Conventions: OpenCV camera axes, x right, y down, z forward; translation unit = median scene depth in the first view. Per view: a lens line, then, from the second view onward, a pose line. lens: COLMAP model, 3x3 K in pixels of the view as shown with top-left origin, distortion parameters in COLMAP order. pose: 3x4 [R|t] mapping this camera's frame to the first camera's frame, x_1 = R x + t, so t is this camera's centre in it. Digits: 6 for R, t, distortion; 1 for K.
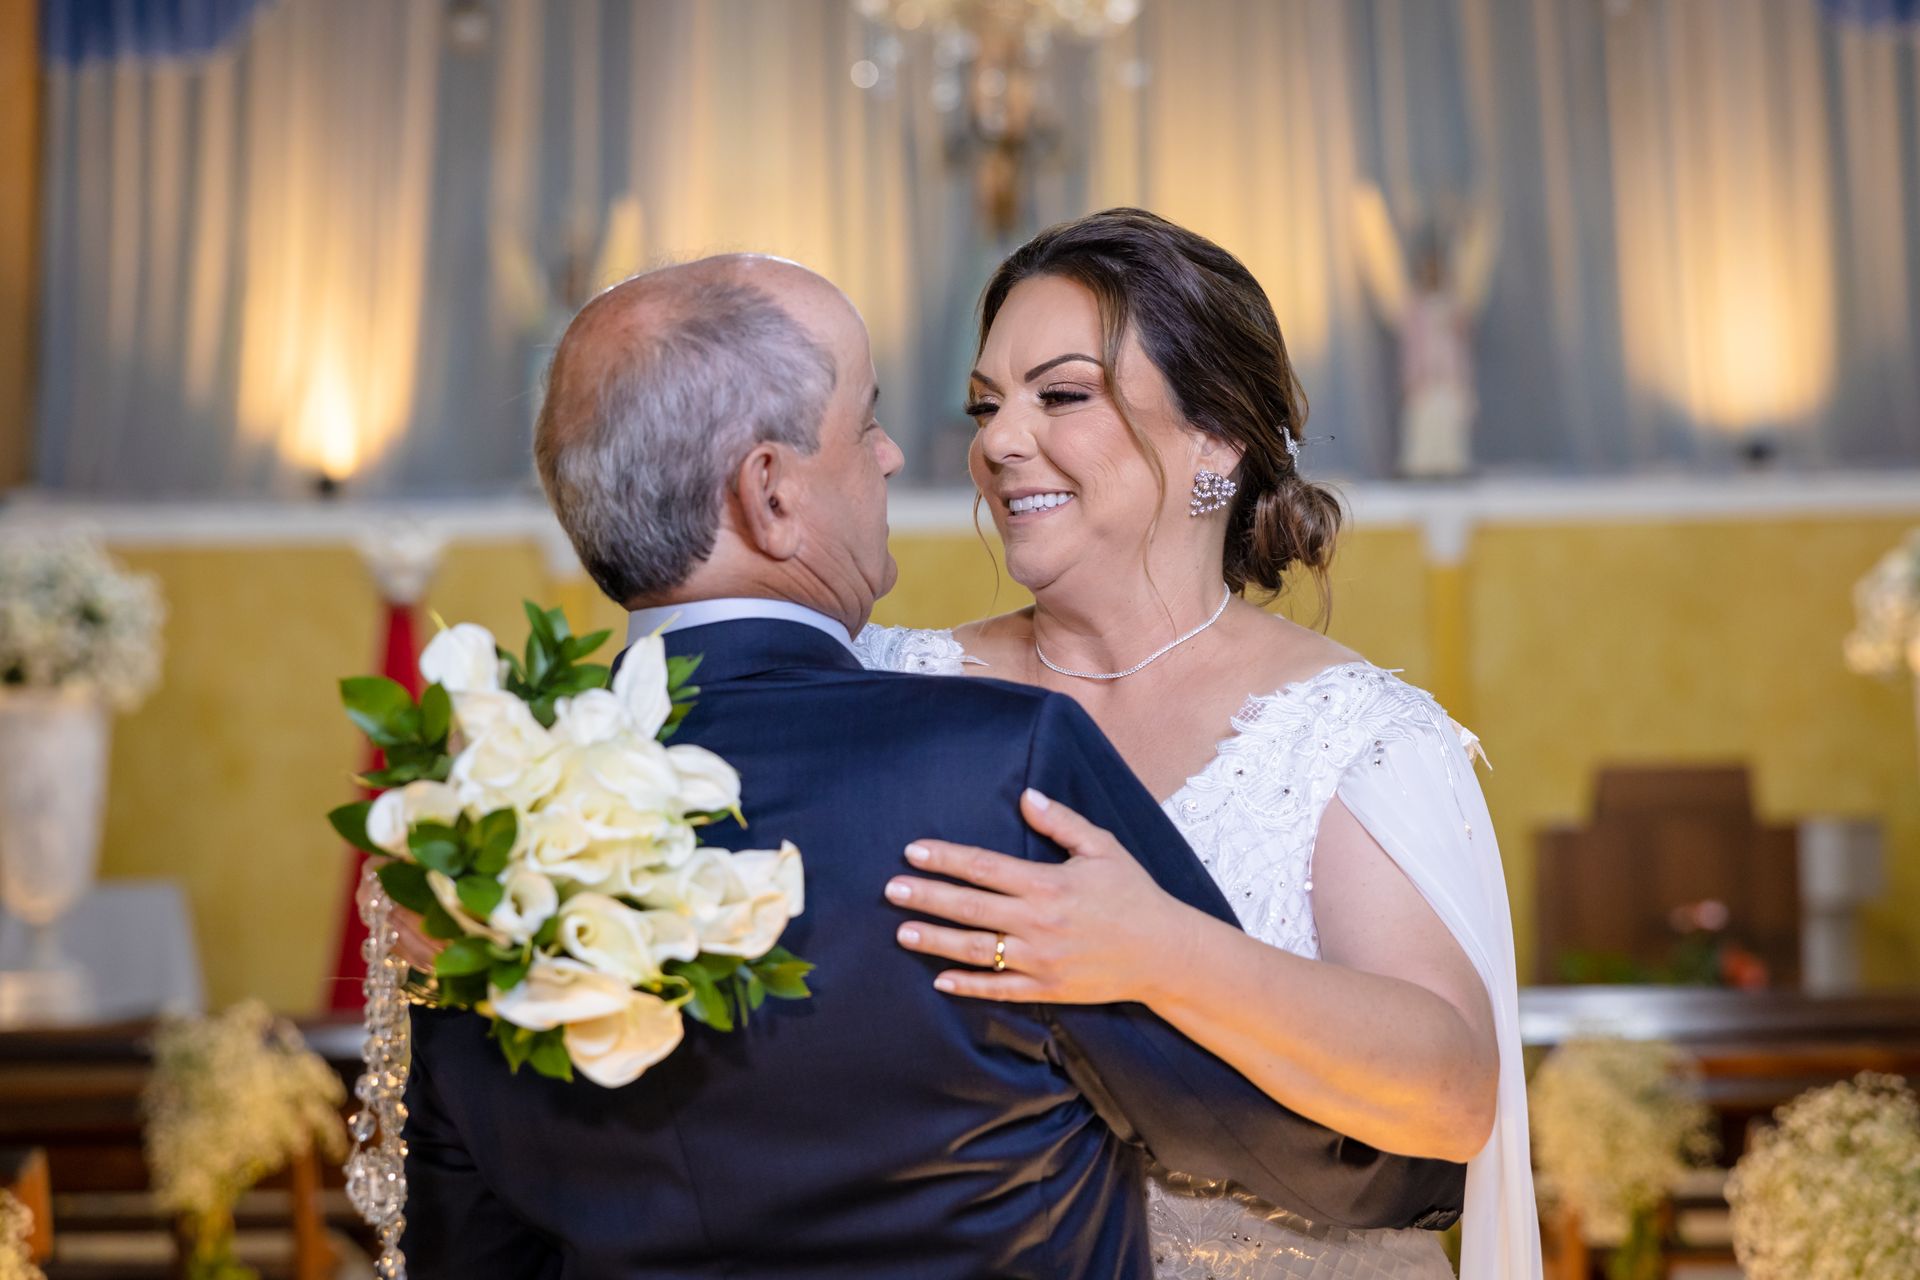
lens RADIAL K [[3886.5, 0, 991.7], [0, 3886.5, 639.9], [0, 0, 1]] dist [-0.026082, 0.025870]
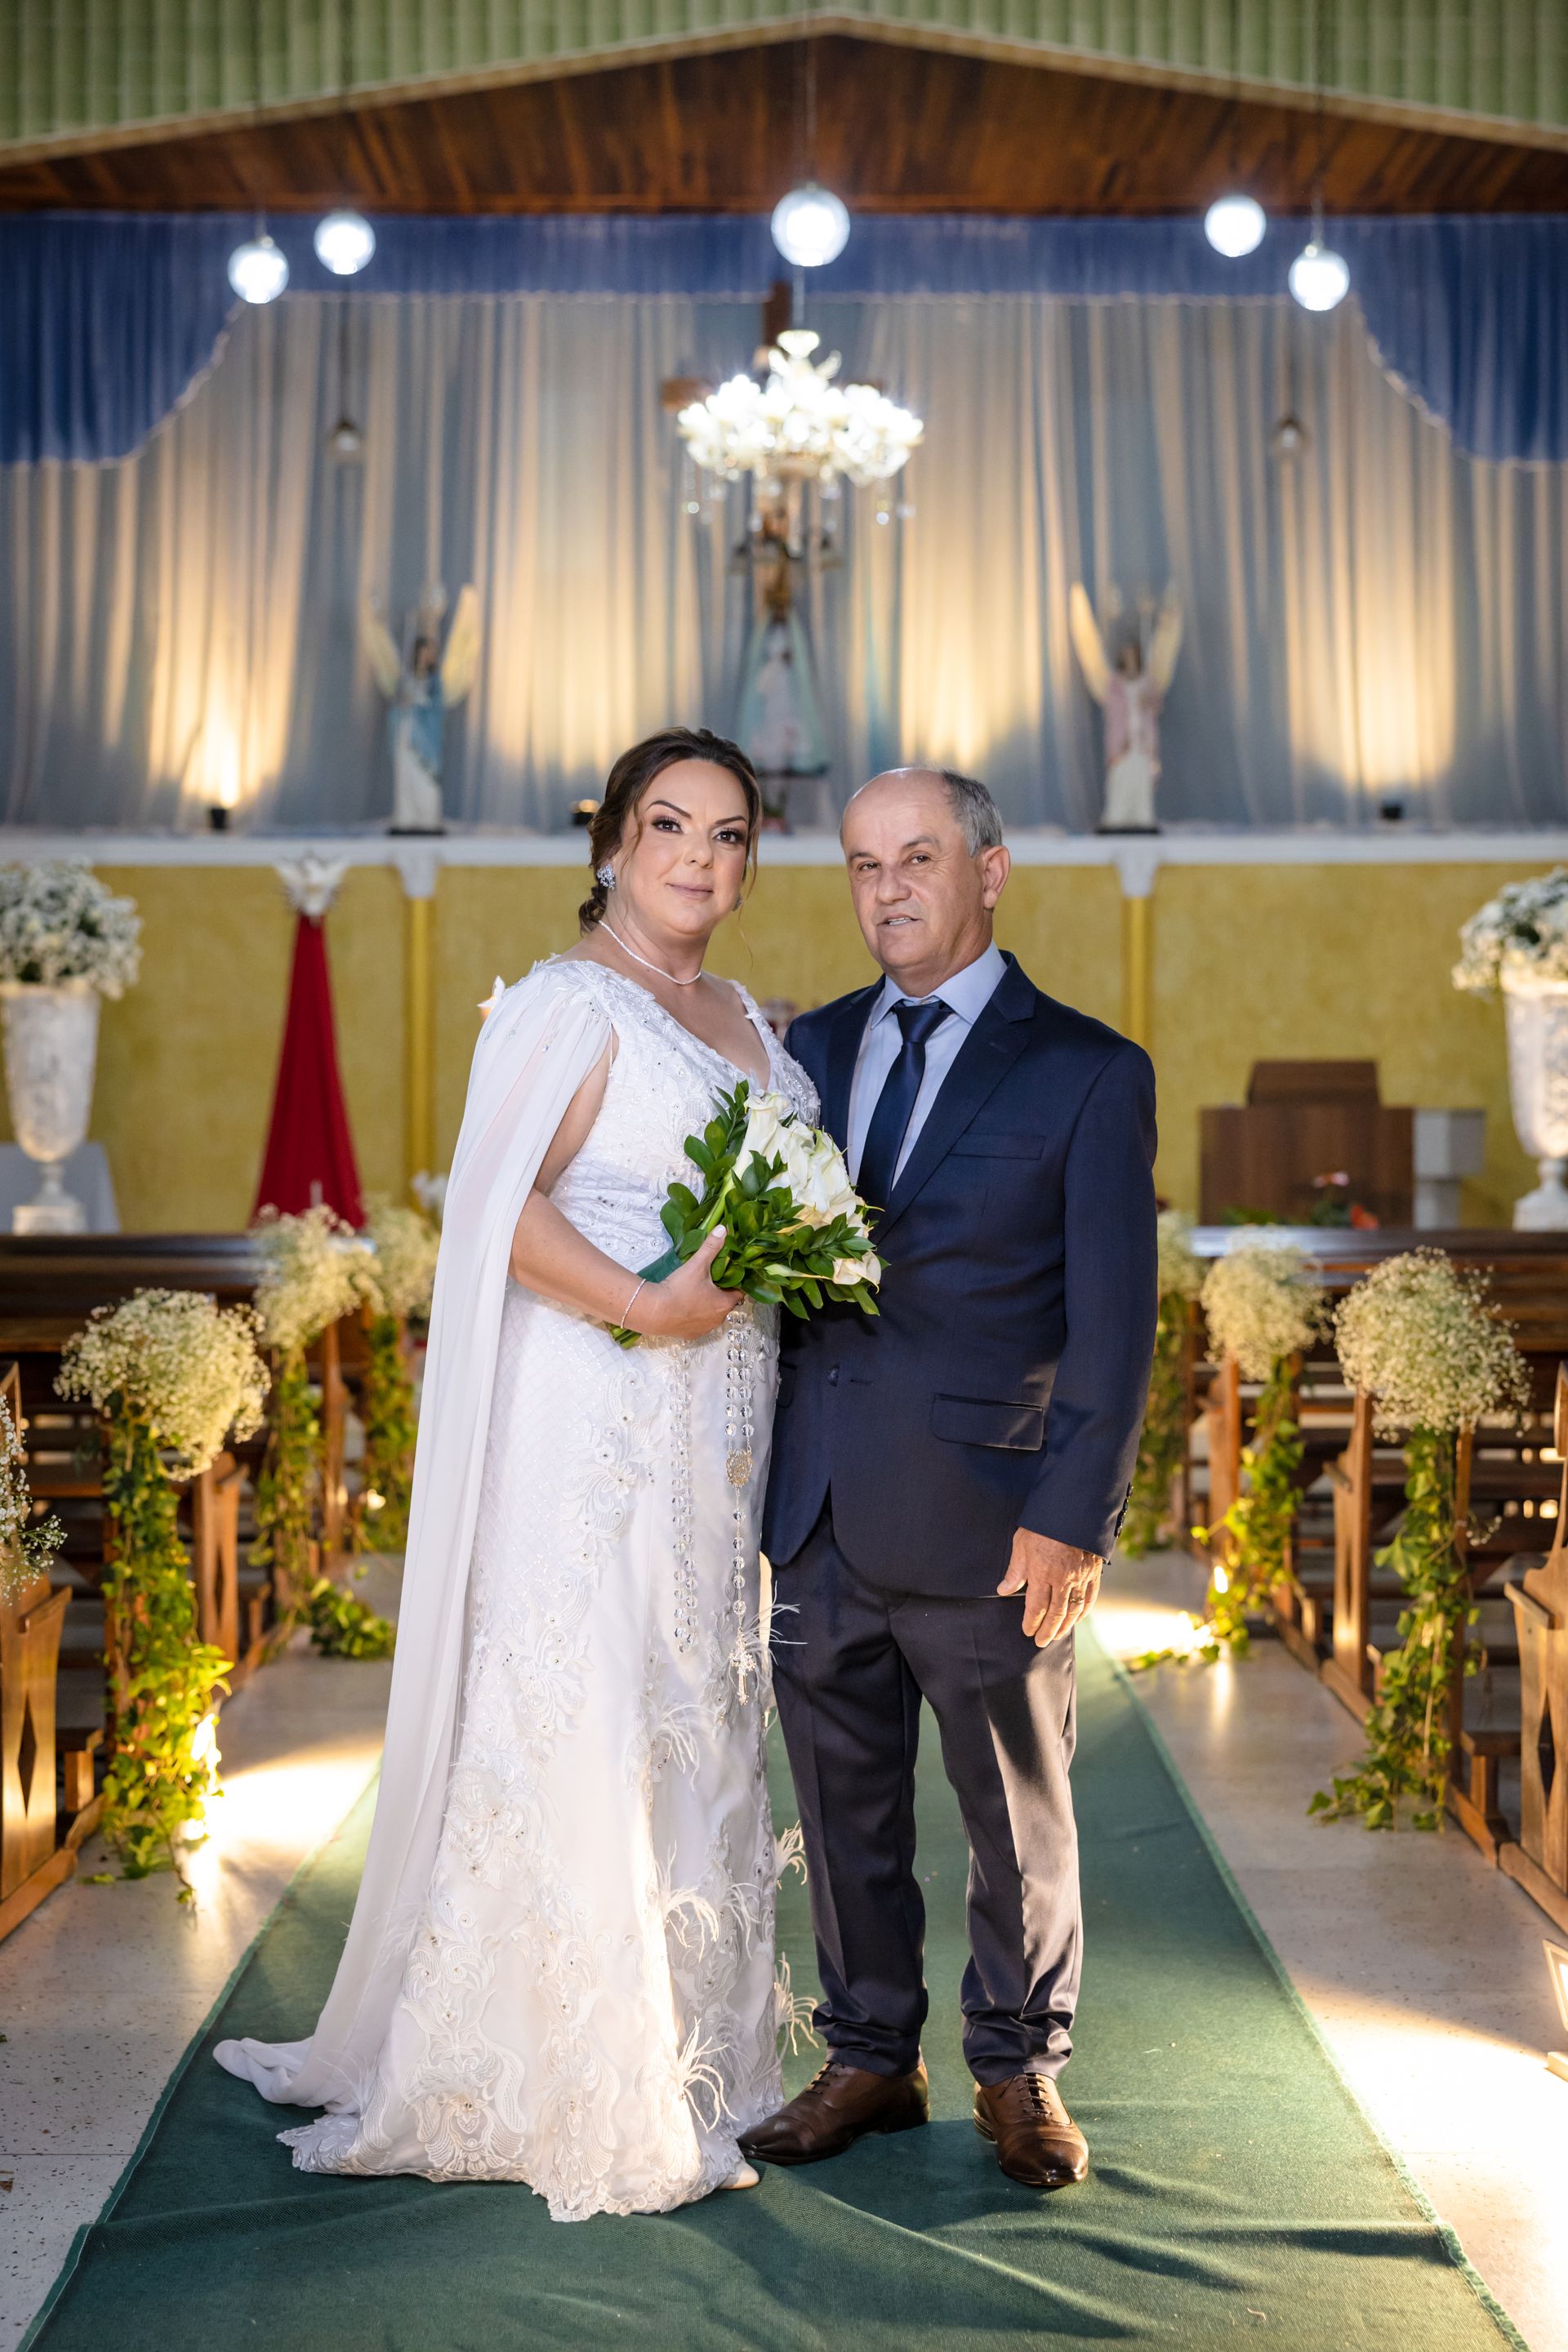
lens RADIAL K [[3301.7, 0, 784.0], [0, 3301.7, 1176.0], [0, 0, 1]] dist [0.009708, 0.031843]
pose [[0.999792, 0.015003, 0.013831, -0.036891], [-0.015900, 0.997614, 0.067187, -0.002637], [-0.012790, -0.067393, 0.997645, -0.229613]]
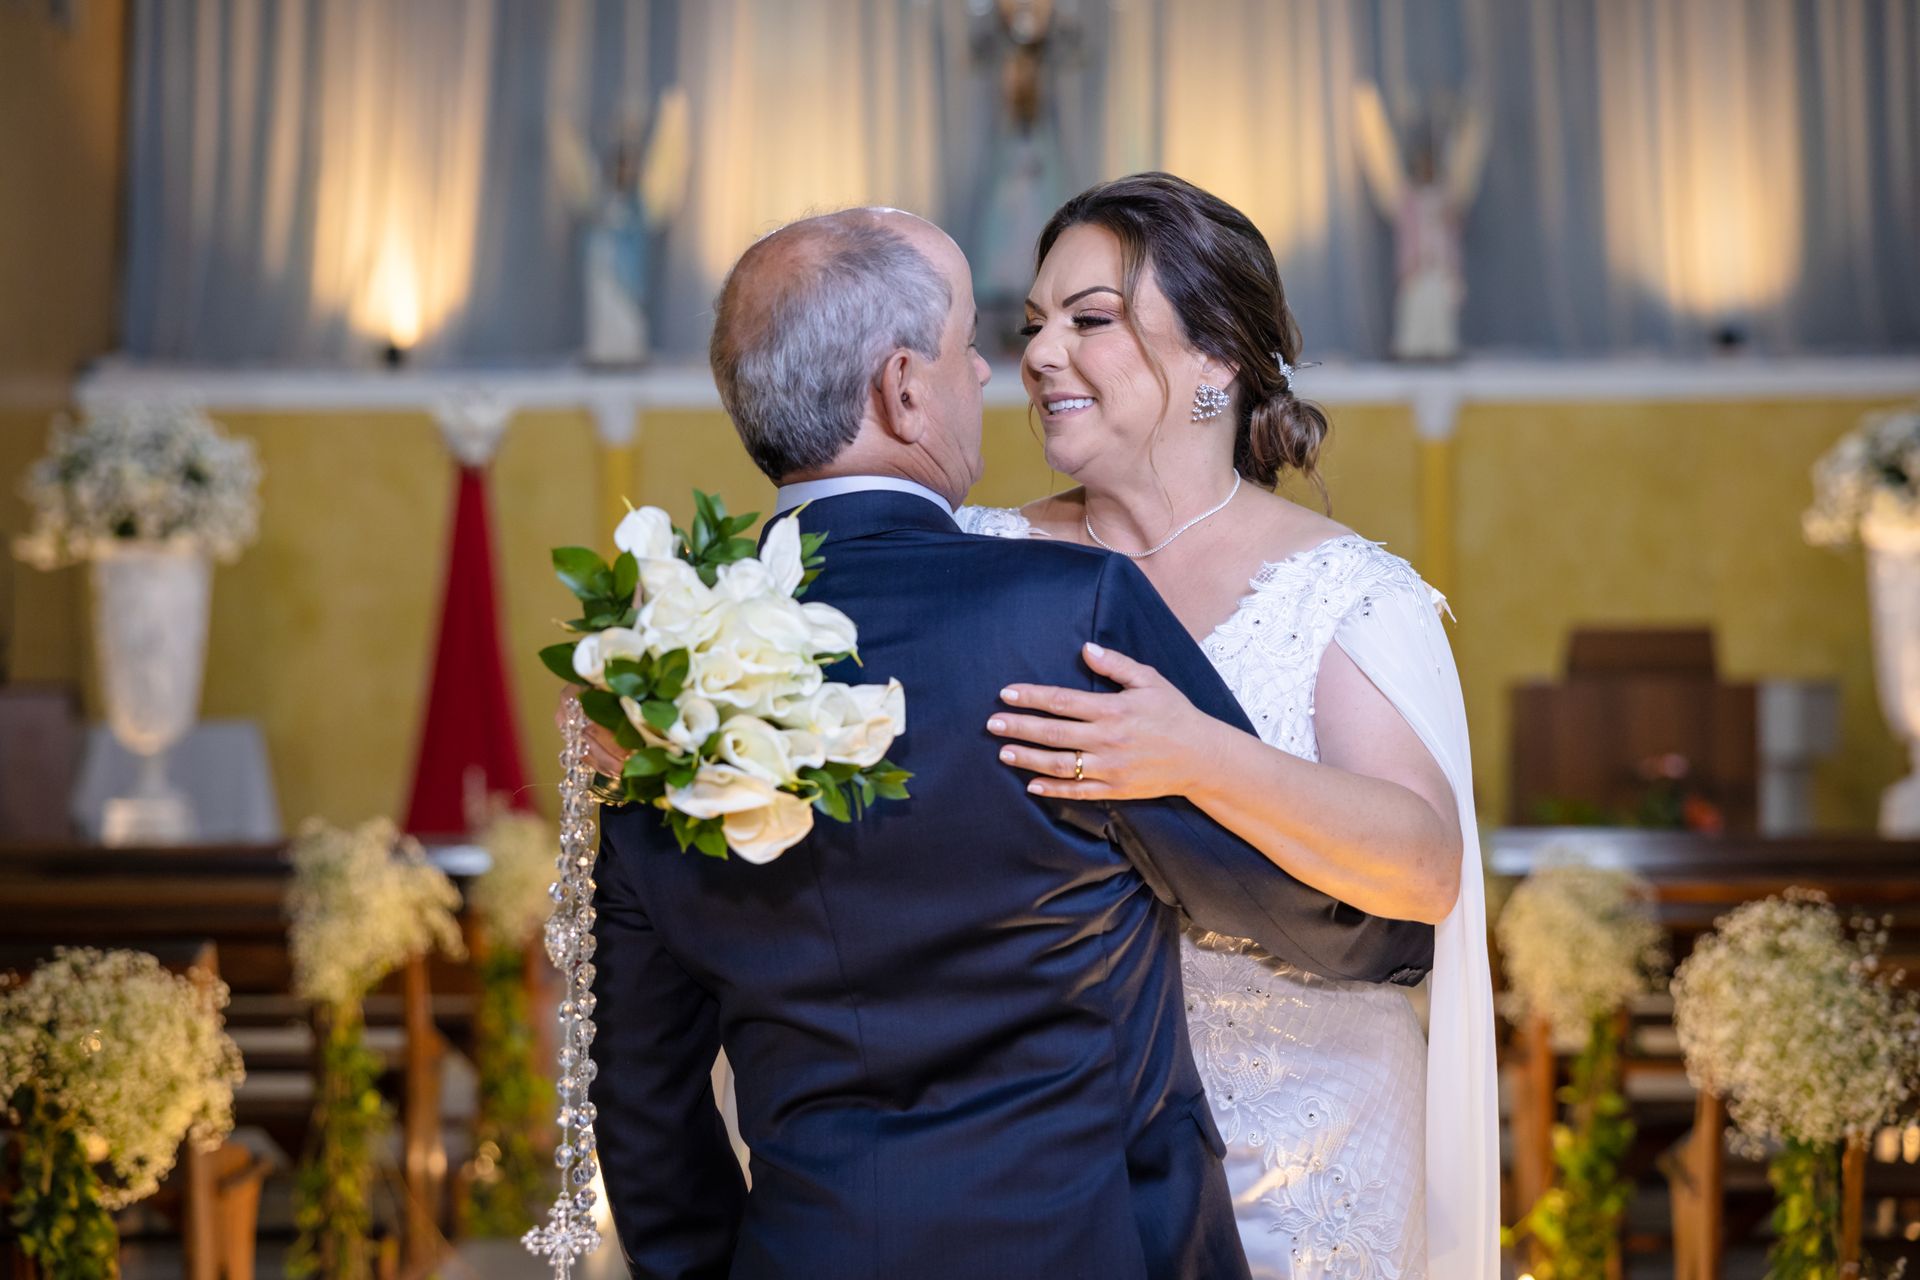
lens RADIAL K [[3655.8, 0, 960.0], [0, 3655.8, 640.0], [0, 0, 1]] dist [0.004582, 0.071298]
pose [[0.999862, 0.011918, -0.011605, -0.009294], [-0.011481, 0.999247, 0.037059, -0.000804], [0.012038, -0.036921, 0.999246, -0.067739]]
